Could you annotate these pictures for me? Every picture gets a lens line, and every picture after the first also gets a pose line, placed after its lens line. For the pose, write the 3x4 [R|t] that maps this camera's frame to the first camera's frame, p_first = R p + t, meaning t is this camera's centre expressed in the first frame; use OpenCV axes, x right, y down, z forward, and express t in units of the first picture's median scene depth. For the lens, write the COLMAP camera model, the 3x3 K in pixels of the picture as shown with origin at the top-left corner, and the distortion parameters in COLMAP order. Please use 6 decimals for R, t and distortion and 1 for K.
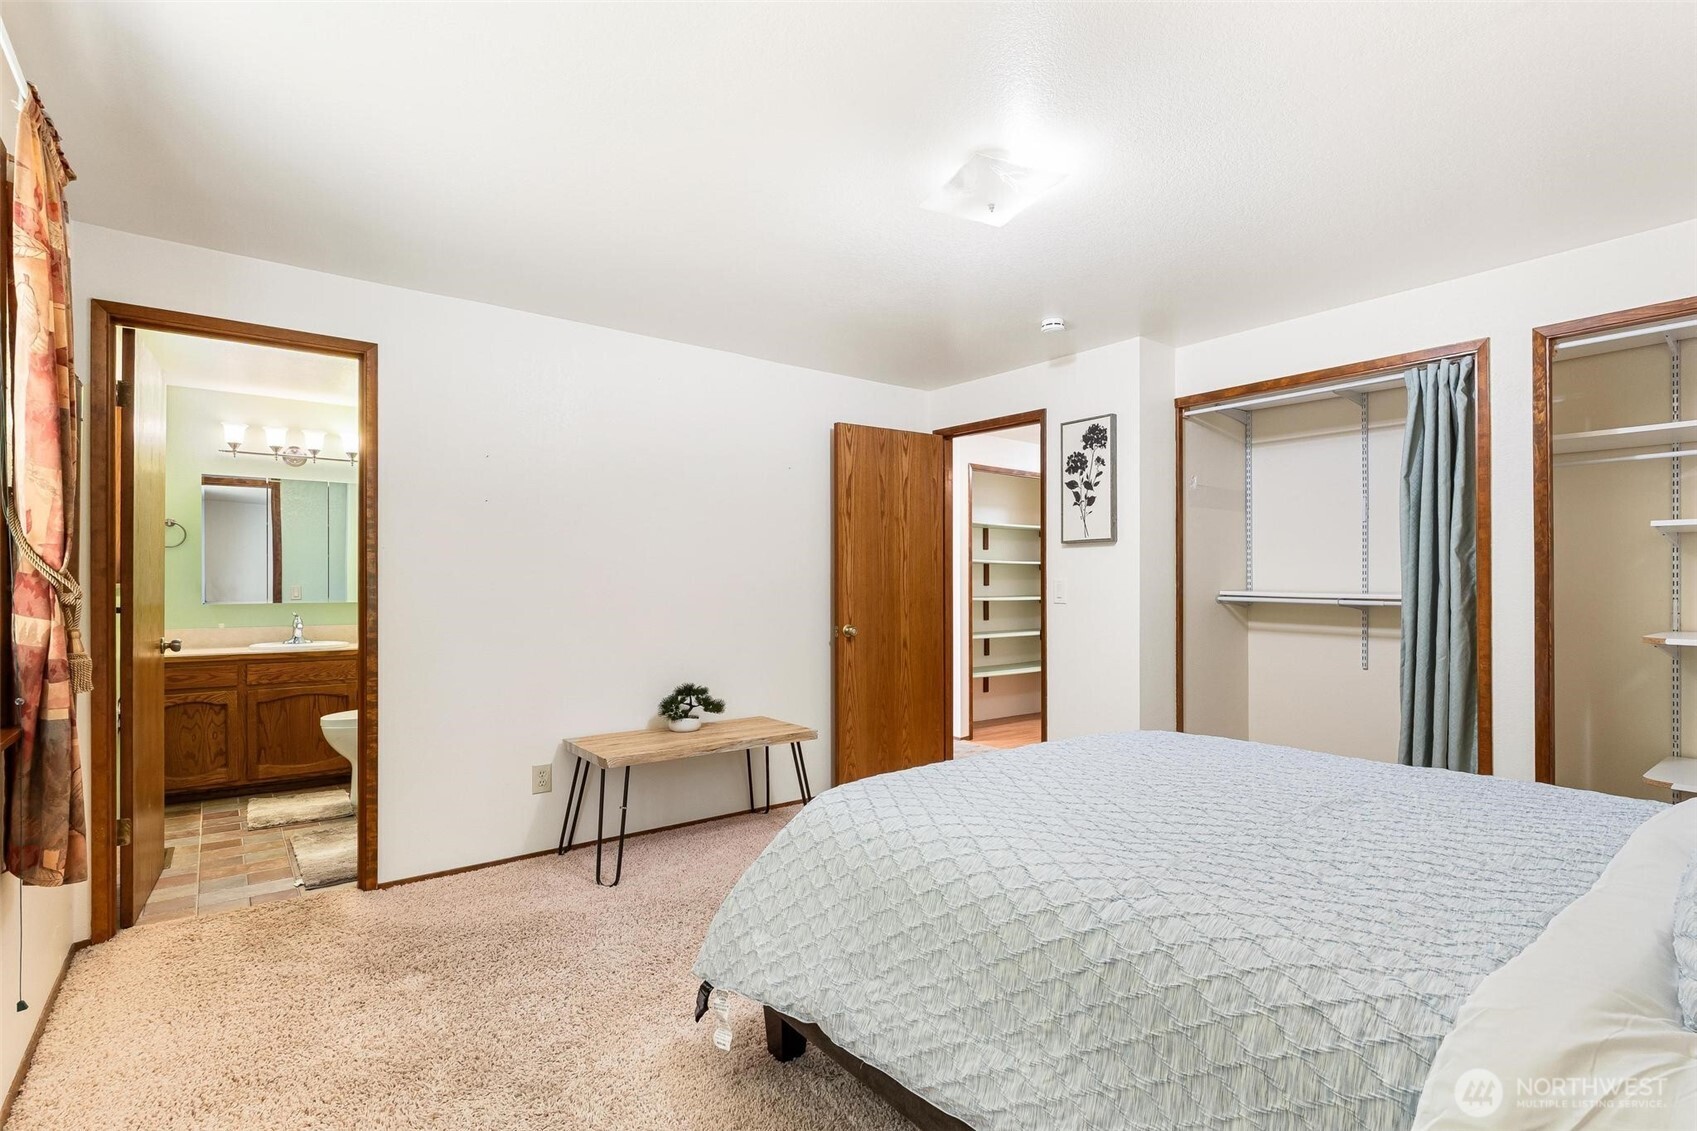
lens RADIAL K [[819.1, 0, 849.4], [0, 819.1, 570.5], [0, 0, 1]] dist [-0.000107, 0.000371]
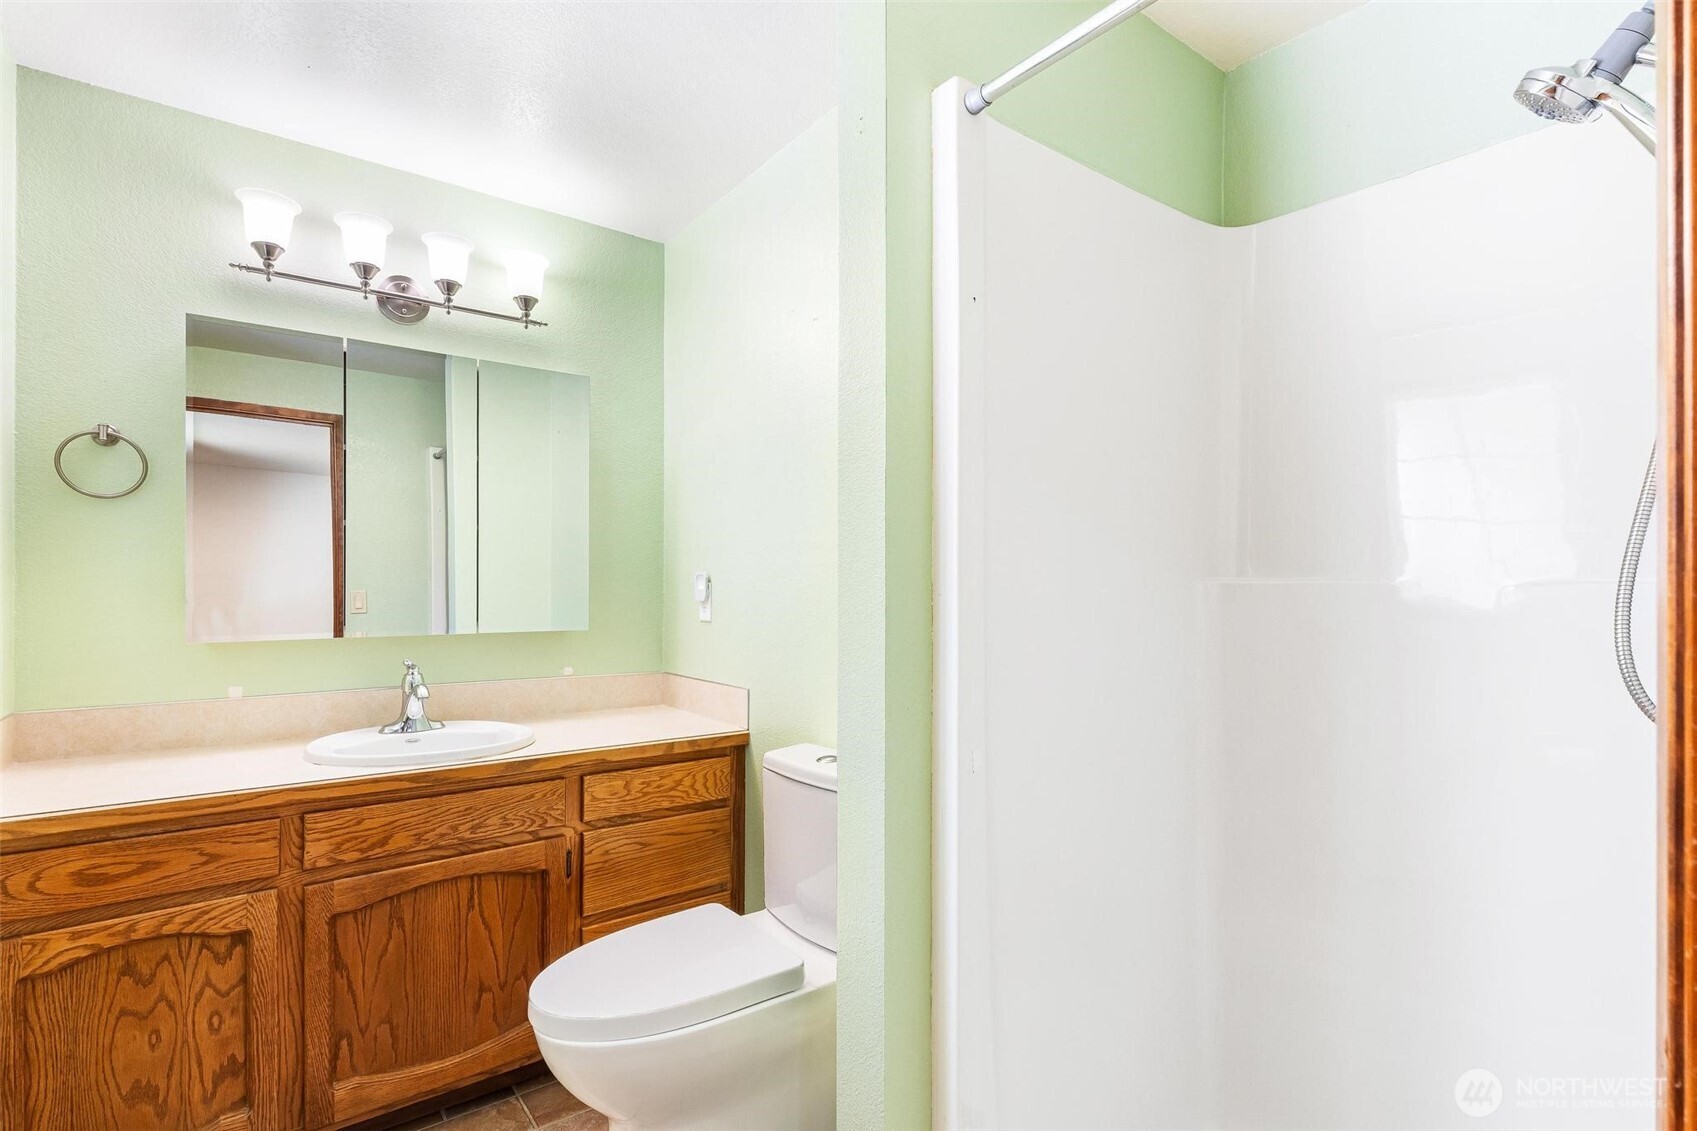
lens RADIAL K [[819.1, 0, 847.7], [0, 819.1, 573.5], [0, 0, 1]] dist [-0.000107, 0.000371]
pose [[0.999910, -0.000553, -0.013435, -0.486350], [0.000490, 0.999989, -0.004691, 0.010139], [0.013438, 0.004684, 0.999899, 0.635683]]
